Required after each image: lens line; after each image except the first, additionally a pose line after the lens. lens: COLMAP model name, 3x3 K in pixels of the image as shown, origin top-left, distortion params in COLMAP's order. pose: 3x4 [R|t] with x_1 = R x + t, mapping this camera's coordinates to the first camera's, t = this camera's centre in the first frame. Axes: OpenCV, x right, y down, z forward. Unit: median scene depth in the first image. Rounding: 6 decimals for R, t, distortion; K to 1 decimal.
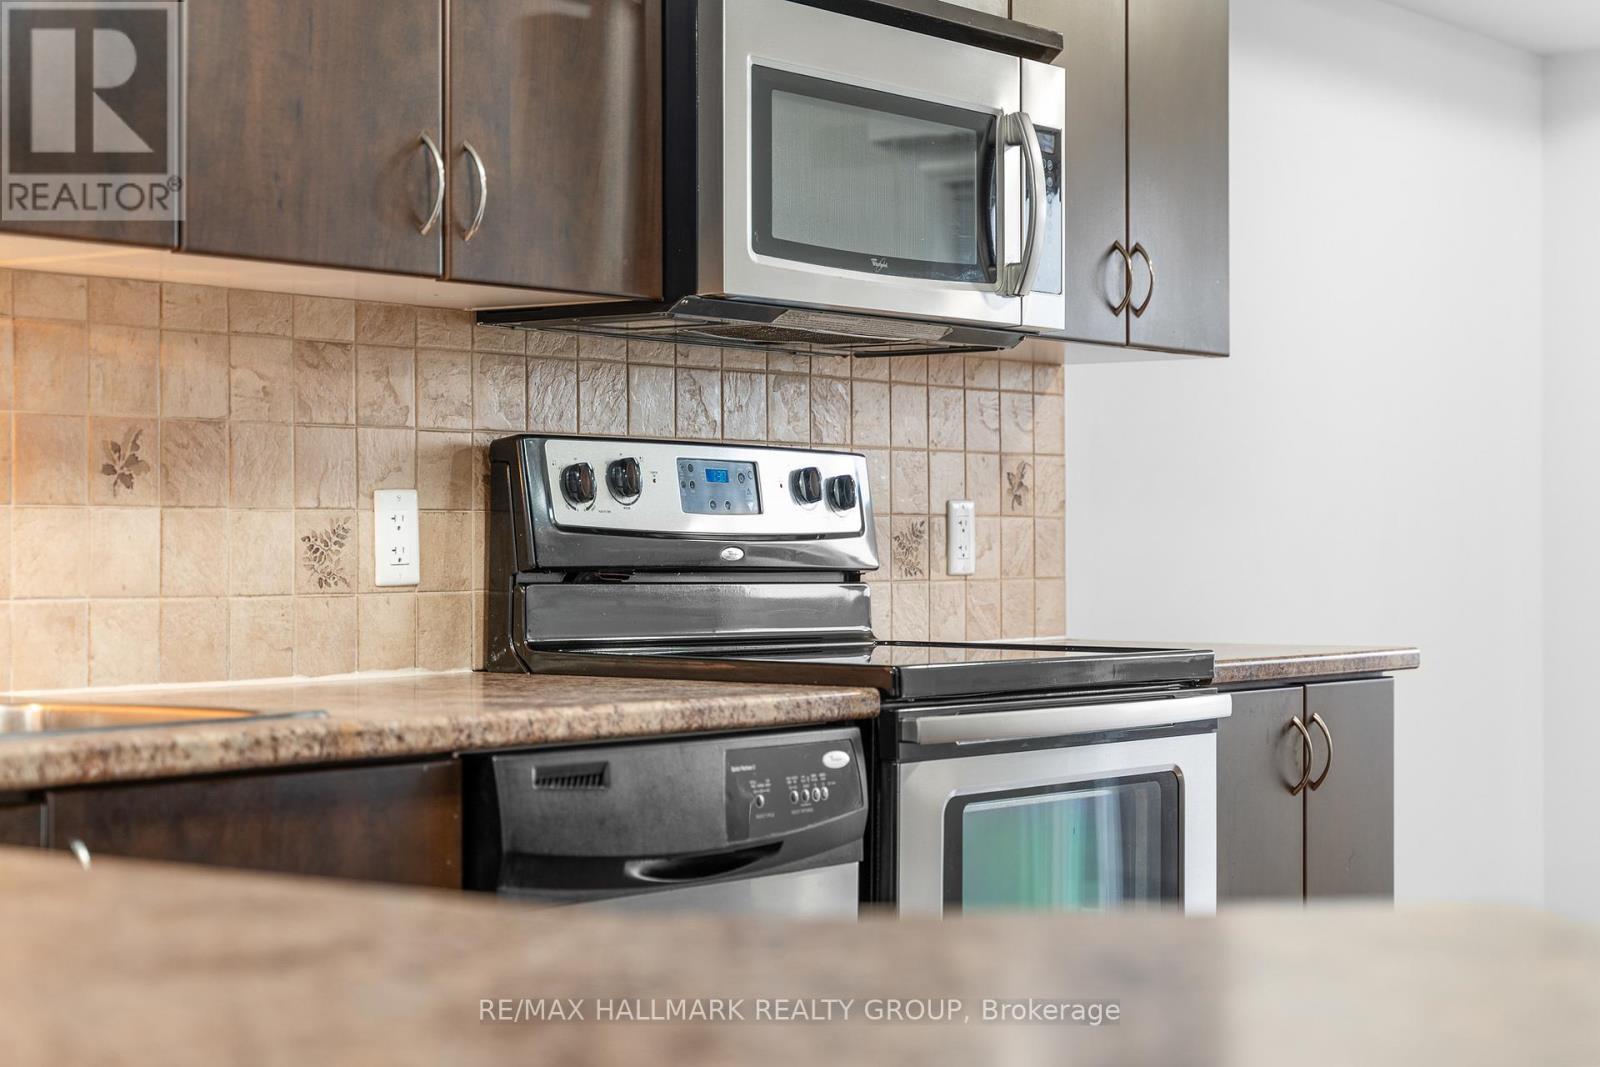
lens RADIAL K [[2865.6, 0, 800.0], [0, 2865.6, 533.5], [0, 0, 1]] dist [-0.010926, 0.044717]
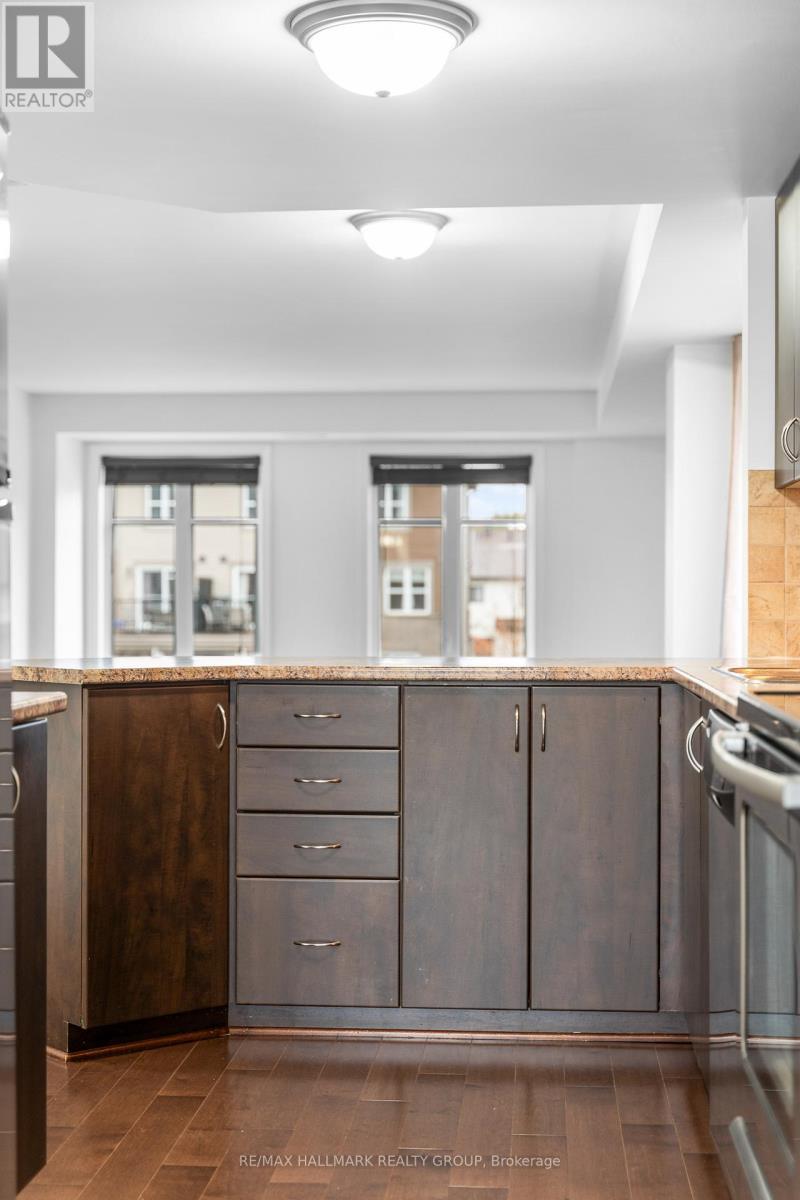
lens RADIAL K [[1922.1, 0, 400.0], [0, 1922.1, 600.0], [0, 0, 1]] dist [-0.002205, 0.089590]
pose [[-0.844460, -0.001966, -0.535615, 0.593311], [-0.001947, 0.999998, -0.000602, 0.005199], [0.535615, 0.000534, -0.844462, 1.553548]]
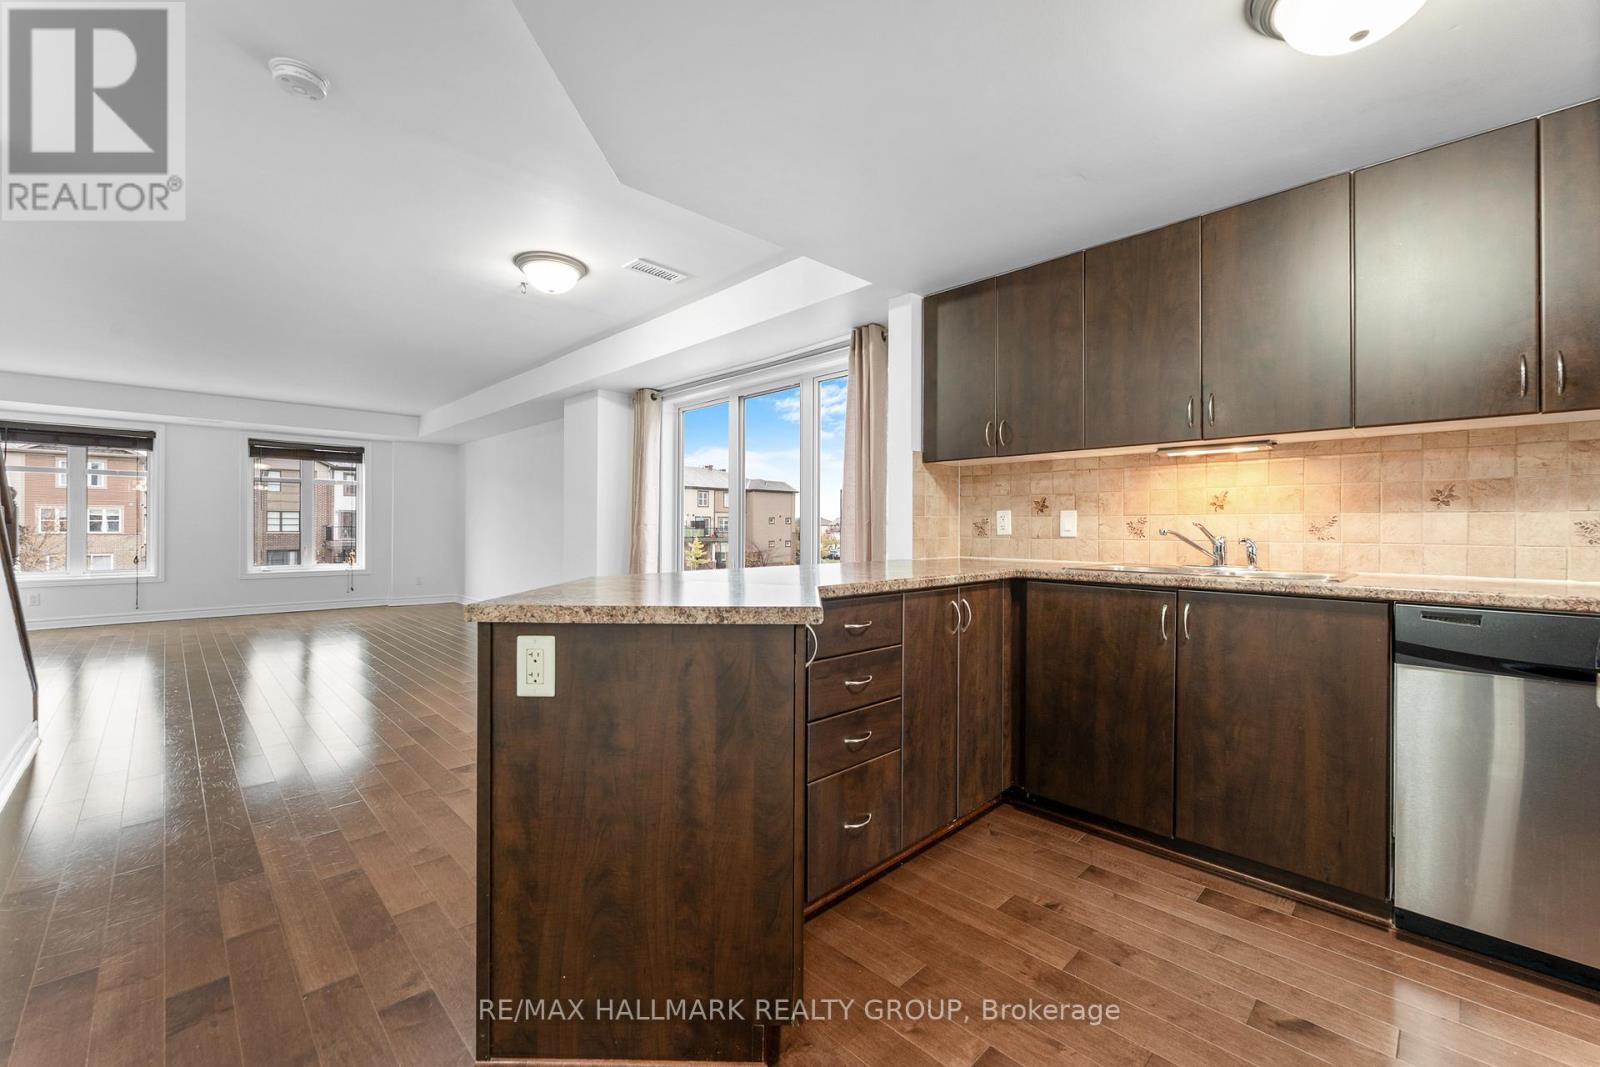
lens RADIAL K [[653.9, 0, 806.5], [0, 653.9, 526.9], [0, 0, 1]] dist [-0.002047, 0.000002]
pose [[-0.148399, -0.002272, -0.988925, 0.452960], [-0.002499, 0.999995, -0.001922, 0.007194], [0.988924, 0.002186, -0.148404, 0.433518]]
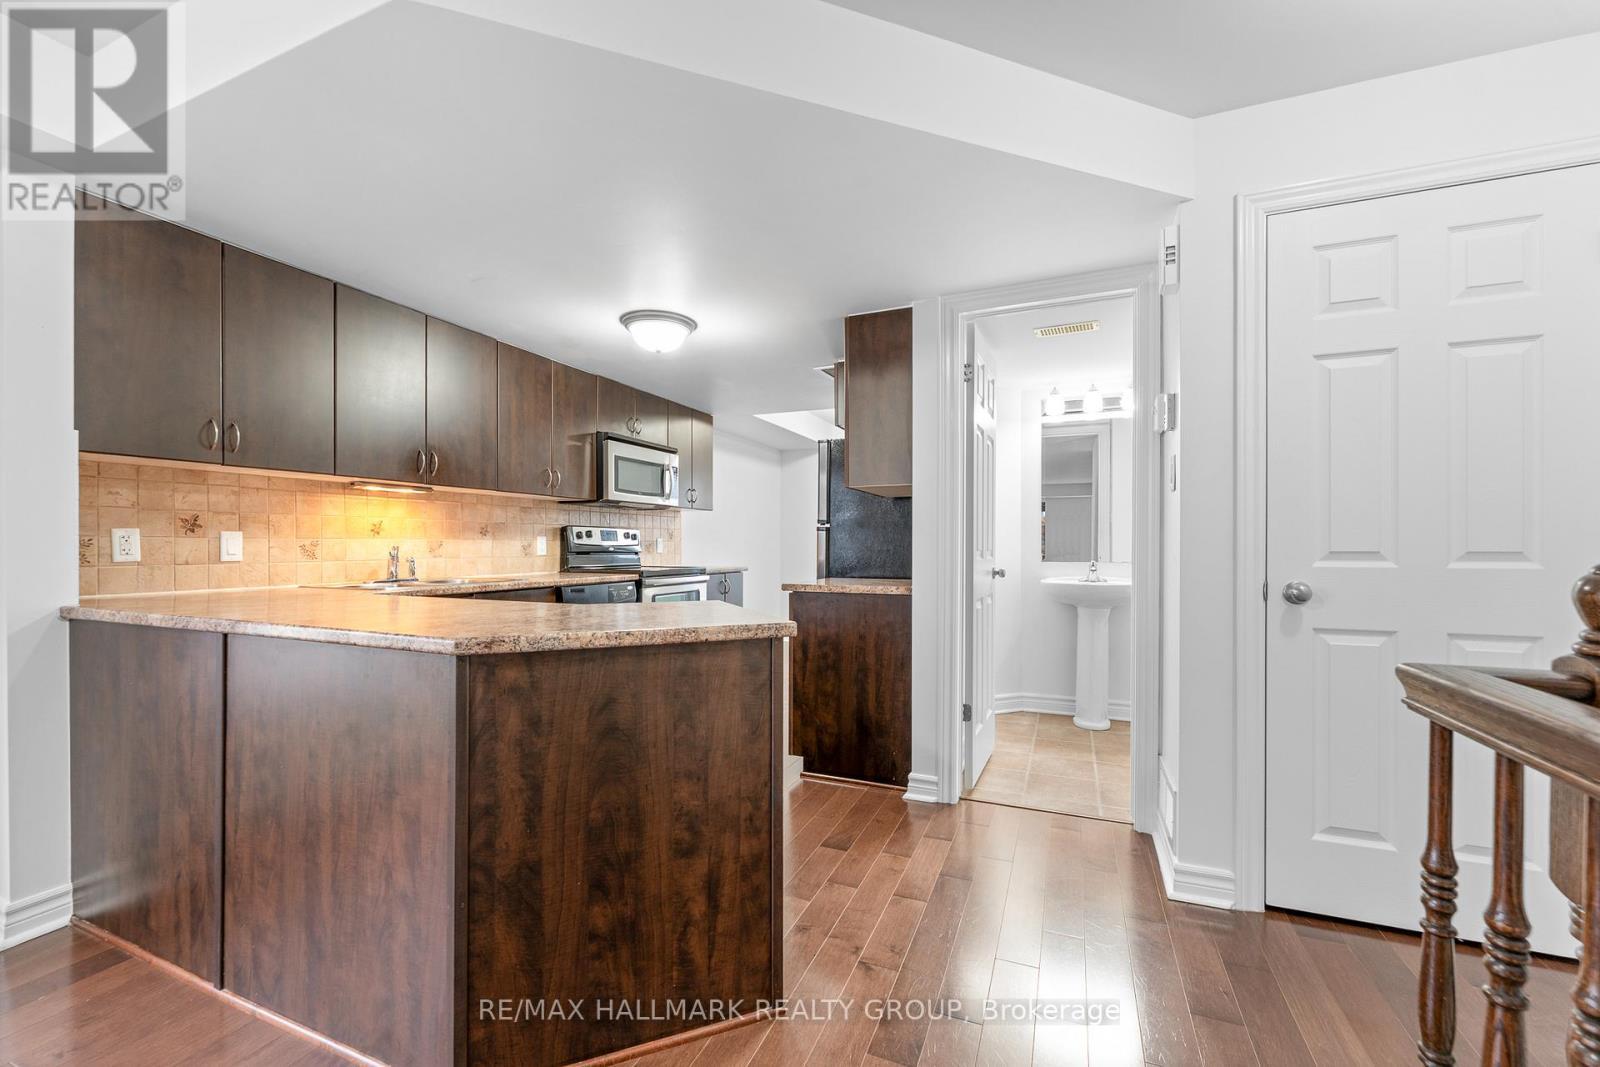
lens RADIAL K [[646.5, 0, 799.7], [0, 646.5, 542.7], [0, 0, 1]] dist [-0.002226, -0.000099]
pose [[0.969918, 0.002026, 0.243425, 0.024062], [-0.001763, 0.999998, -0.001299, -0.003664], [-0.243427, 0.000830, 0.969919, -0.221883]]
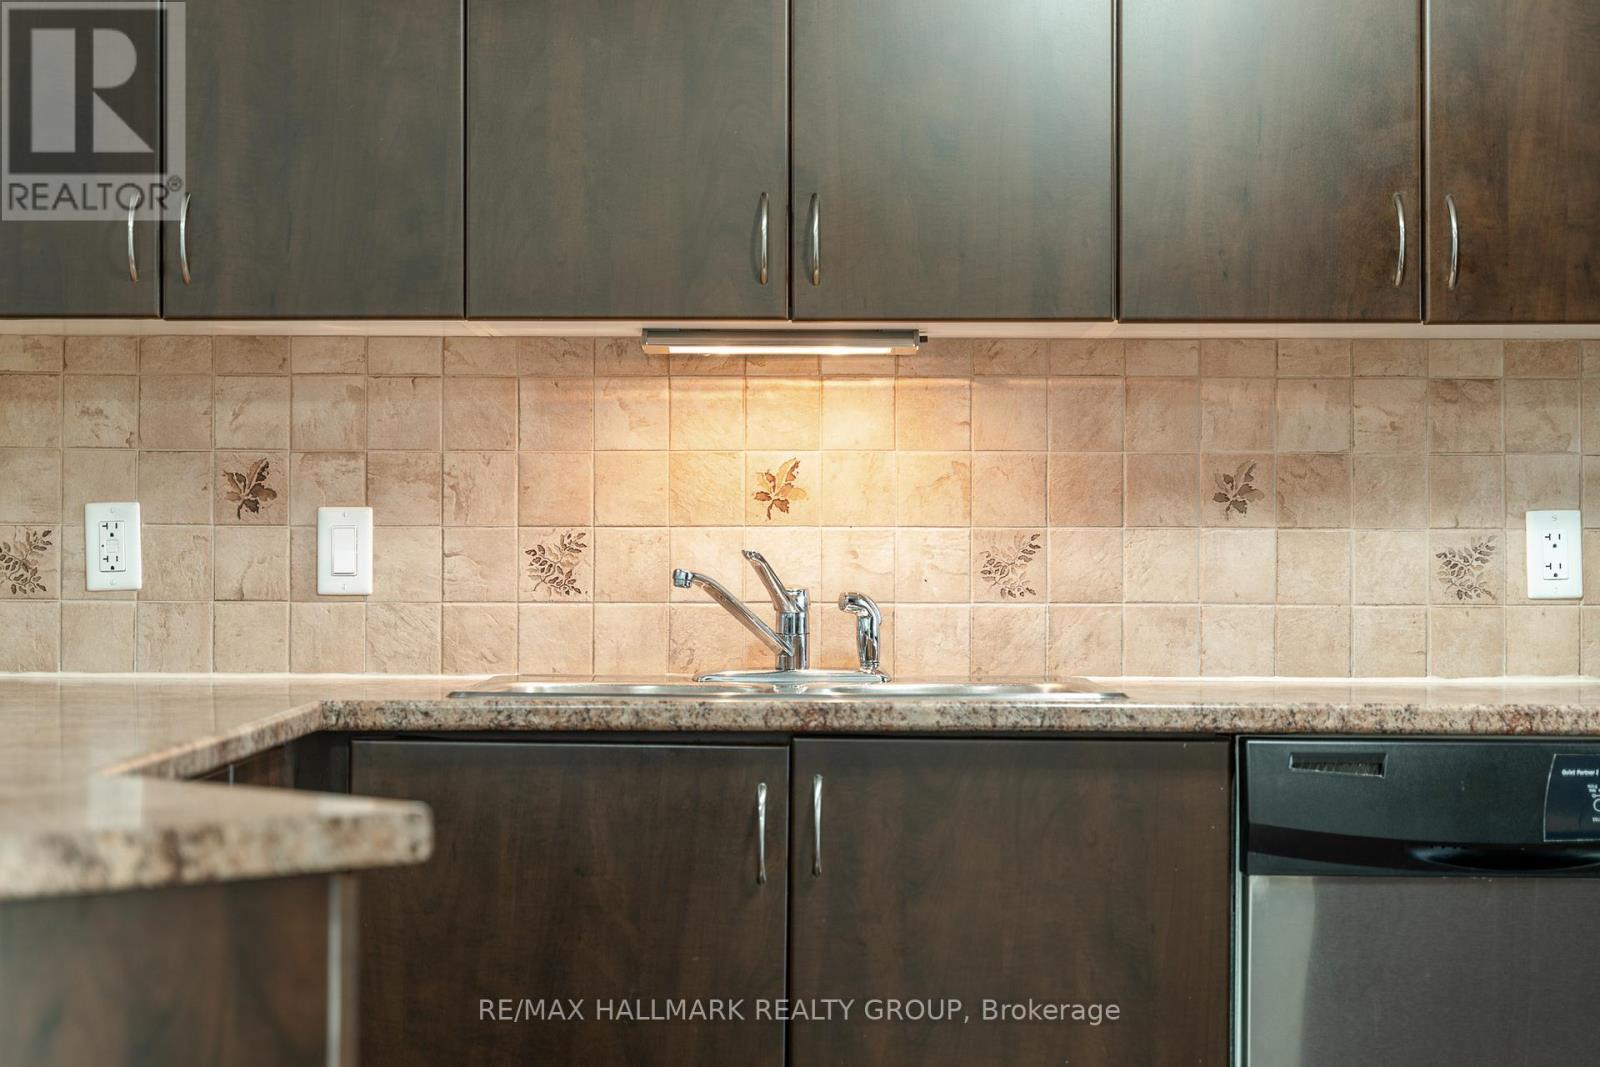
lens RADIAL K [[2900.5, 0, 806.8], [0, 2900.5, 529.7], [0, 0, 1]] dist [0.000803, 0.075304]
pose [[0.593206, -0.006382, -0.805025, 0.584821], [-0.001372, 0.999959, -0.008938, 0.002290], [0.805050, 0.006407, 0.593173, 0.120292]]
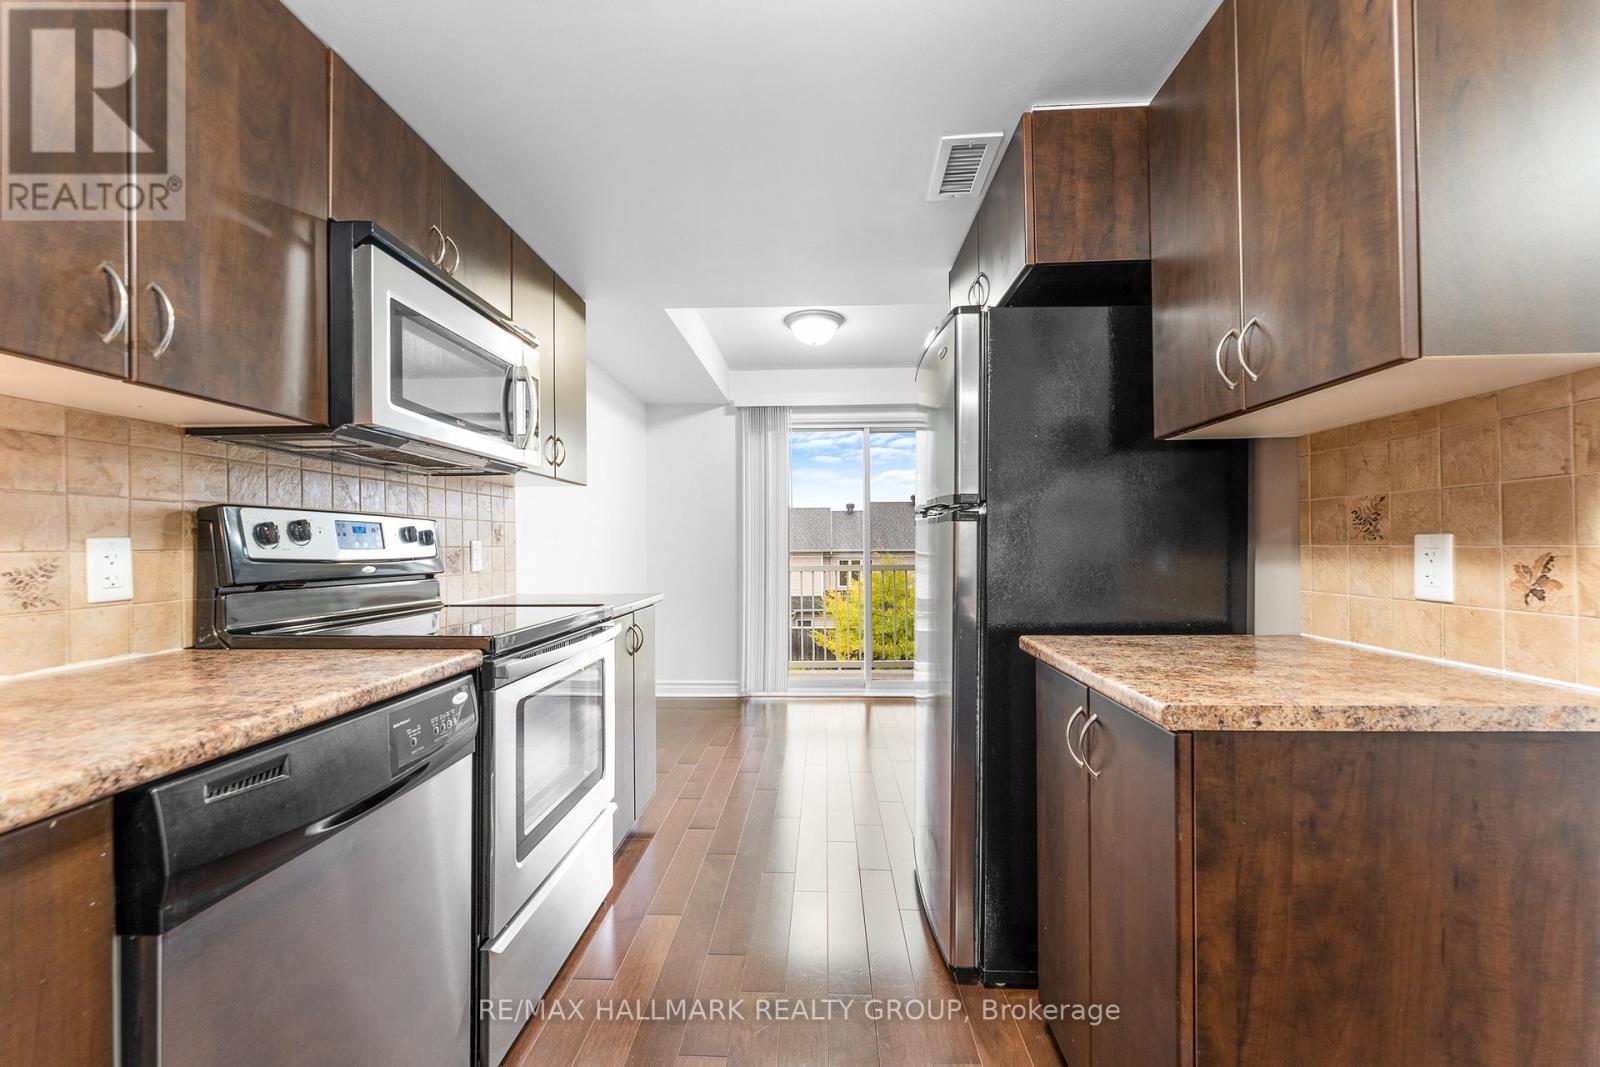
lens RADIAL K [[646.5, 0, 799.7], [0, 646.5, 542.7], [0, 0, 1]] dist [-0.002226, -0.000099]
pose [[0.824618, -0.005523, 0.565662, -0.033971], [0.006703, 0.999978, -0.000008, -0.010414], [-0.565650, 0.003798, 0.824637, 0.522755]]
